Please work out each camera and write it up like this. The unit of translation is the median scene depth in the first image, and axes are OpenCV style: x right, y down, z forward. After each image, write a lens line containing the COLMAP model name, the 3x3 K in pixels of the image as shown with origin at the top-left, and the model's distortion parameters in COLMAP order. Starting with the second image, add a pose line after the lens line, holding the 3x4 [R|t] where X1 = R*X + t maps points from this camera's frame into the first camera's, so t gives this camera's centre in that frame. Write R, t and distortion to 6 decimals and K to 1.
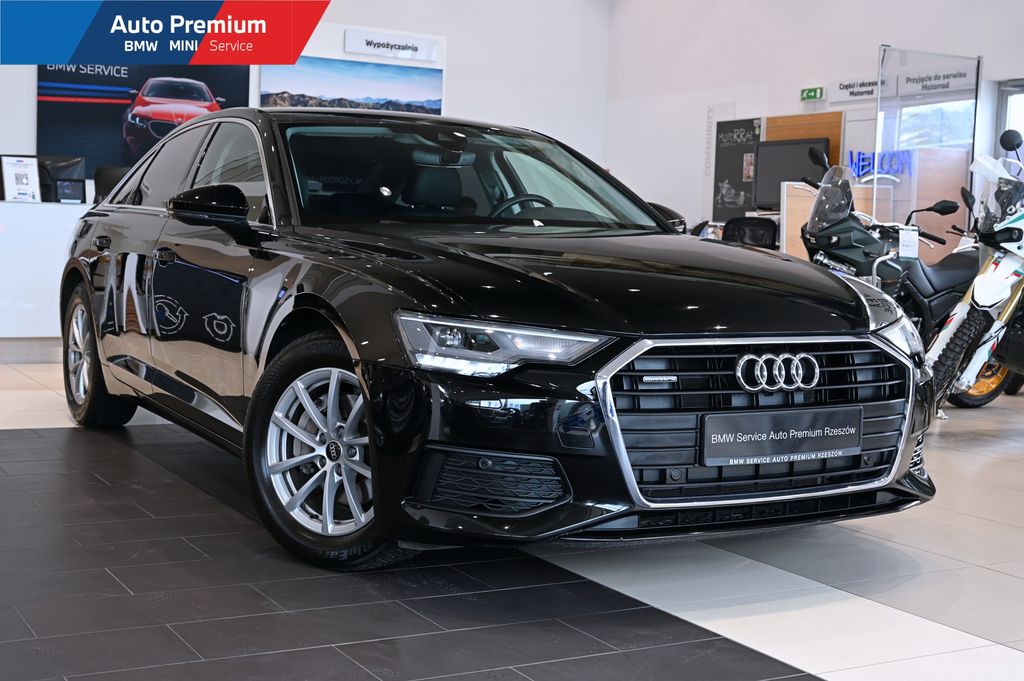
lens RADIAL K [[1328.5, 0, 538.1], [0, 1328.5, 341.0], [0, 0, 1]] dist [0.013773, 0.023994]
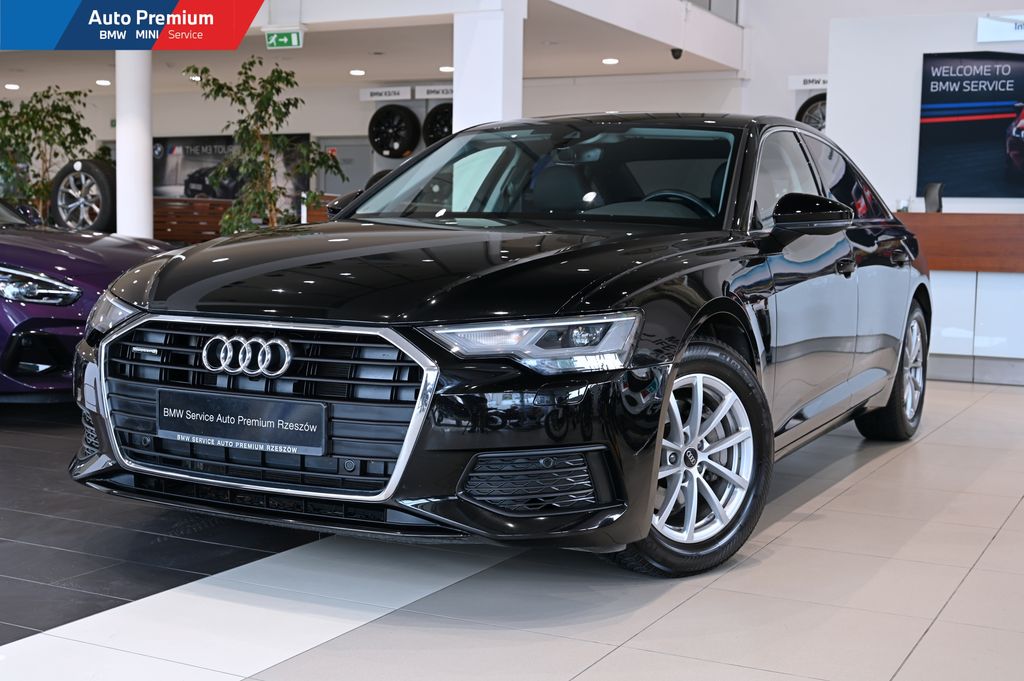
lens RADIAL K [[1328.5, 0, 538.1], [0, 1328.5, 341.0], [0, 0, 1]] dist [0.013773, 0.023994]
pose [[0.542731, 0.052269, -0.838278, 1.033184], [-0.072961, 0.997223, 0.014942, -0.016362], [0.836731, 0.053052, 0.545038, 0.602430]]
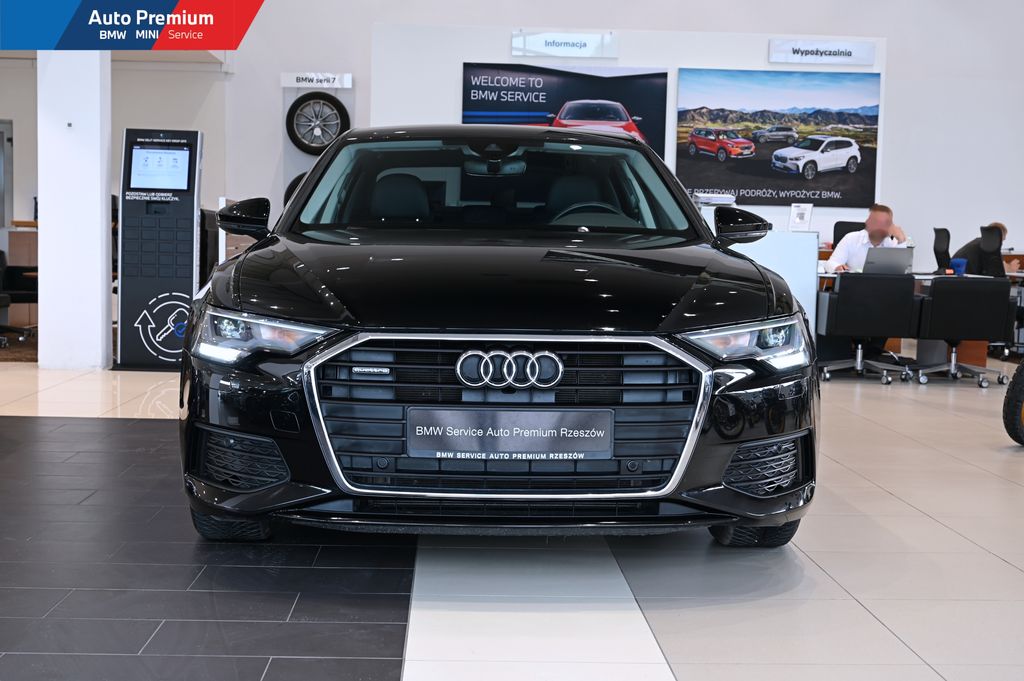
lens RADIAL K [[1404.0, 0, 546.9], [0, 1404.0, 339.8], [0, 0, 1]] dist [0.013126, 0.001058]
pose [[0.889011, 0.019291, -0.457479, 0.636512], [-0.029186, 0.999468, -0.014572, 0.014818], [0.456954, 0.026306, 0.889101, 0.073982]]
